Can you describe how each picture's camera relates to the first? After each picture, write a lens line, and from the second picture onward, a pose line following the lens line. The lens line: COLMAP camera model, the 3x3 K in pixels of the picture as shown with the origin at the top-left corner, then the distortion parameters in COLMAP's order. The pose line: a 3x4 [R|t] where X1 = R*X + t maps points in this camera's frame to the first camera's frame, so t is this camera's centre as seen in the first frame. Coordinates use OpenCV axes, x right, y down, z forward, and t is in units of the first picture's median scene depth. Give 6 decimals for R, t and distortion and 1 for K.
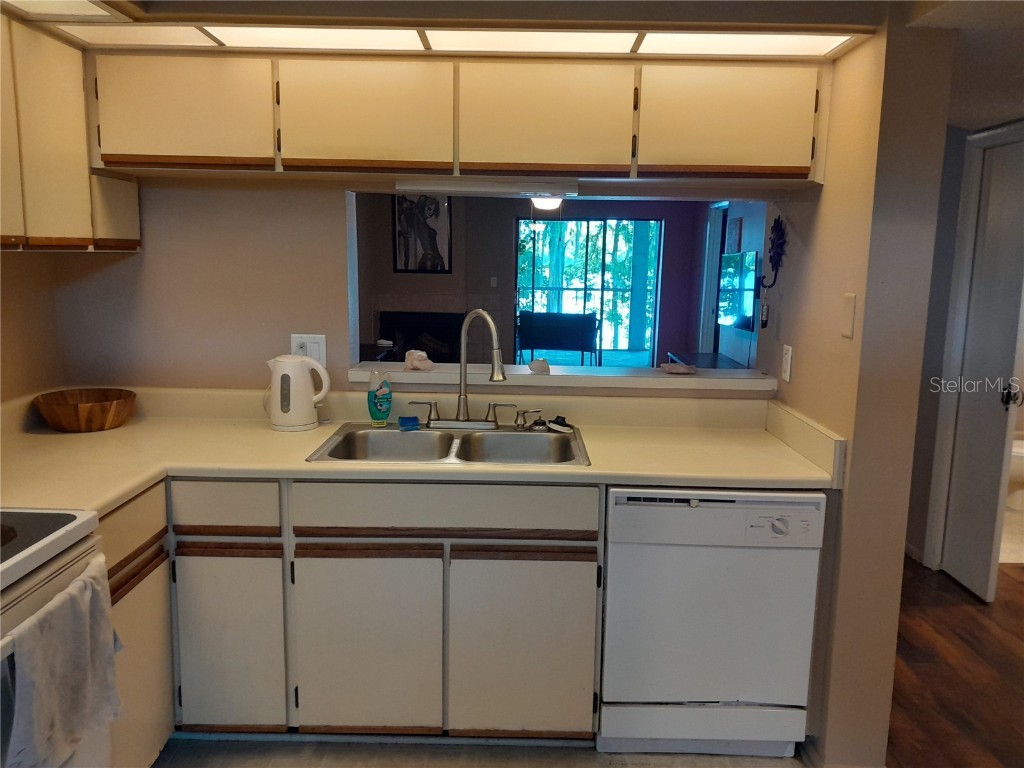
lens RADIAL K [[790.5, 0, 517.1], [0, 790.5, 384.7], [0, 0, 1]] dist [0.064782, -0.106235]
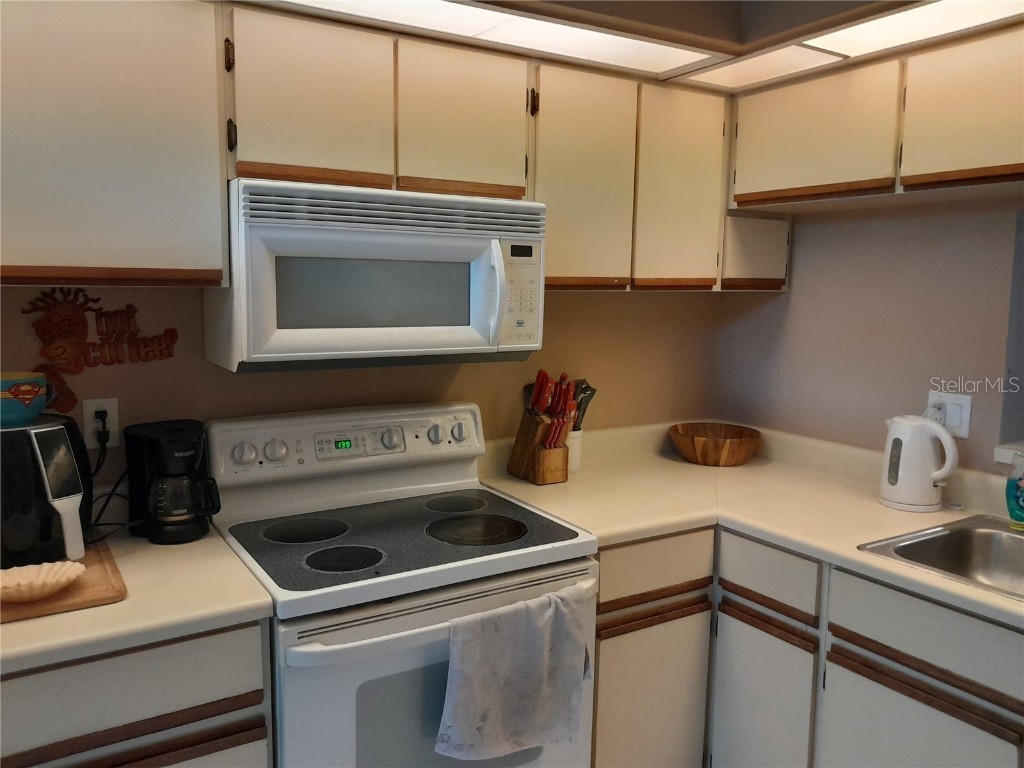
lens RADIAL K [[805.8, 0, 510.8], [0, 805.8, 381.4], [0, 0, 1]] dist [0.008578, -0.003942]
pose [[0.534825, 0.088053, -0.840363, 0.212908], [-0.134367, 0.990763, 0.018298, -0.037205], [0.834211, 0.103131, 0.541716, 0.241785]]
